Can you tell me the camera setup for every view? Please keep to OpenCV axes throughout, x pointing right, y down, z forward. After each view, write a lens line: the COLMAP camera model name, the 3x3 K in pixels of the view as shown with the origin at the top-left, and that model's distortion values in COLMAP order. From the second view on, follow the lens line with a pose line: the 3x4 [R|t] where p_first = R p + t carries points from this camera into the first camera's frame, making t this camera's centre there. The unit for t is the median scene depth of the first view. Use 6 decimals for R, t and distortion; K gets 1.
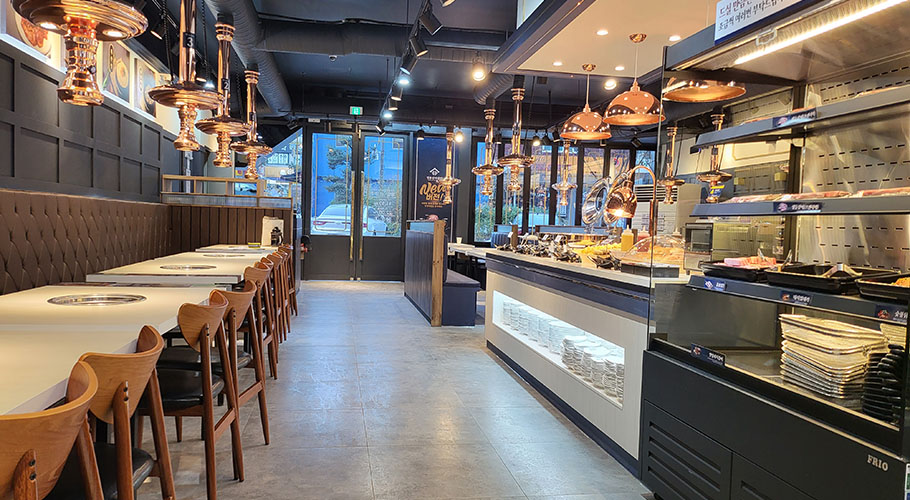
lens RADIAL K [[617.3, 0, 458.3], [0, 617.3, 251.0], [0, 0, 1]] dist [0.058823, -0.069760]
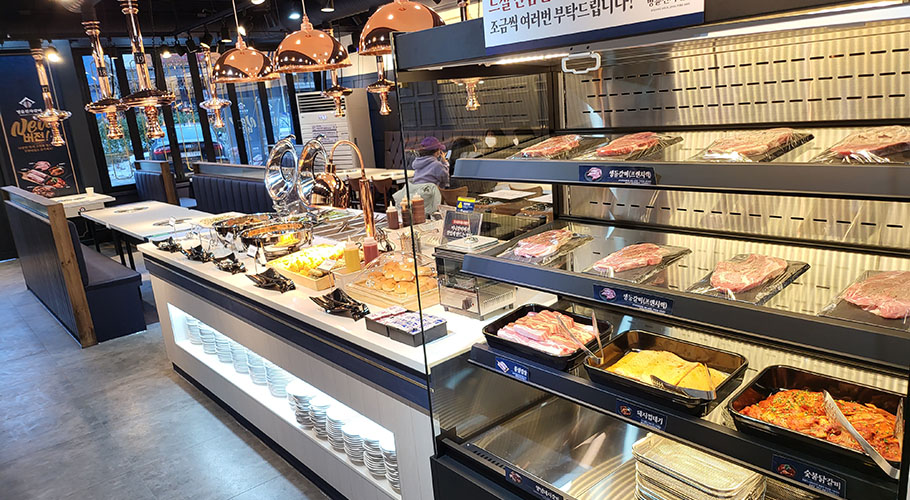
lens RADIAL K [[617.3, 0, 458.3], [0, 617.3, 251.0], [0, 0, 1]] dist [0.058823, -0.069760]
pose [[0.851074, -0.231443, 0.471282, 0.010237], [0.138470, 0.964765, 0.223731, -0.072202], [-0.506457, -0.125154, 0.853134, 0.114133]]
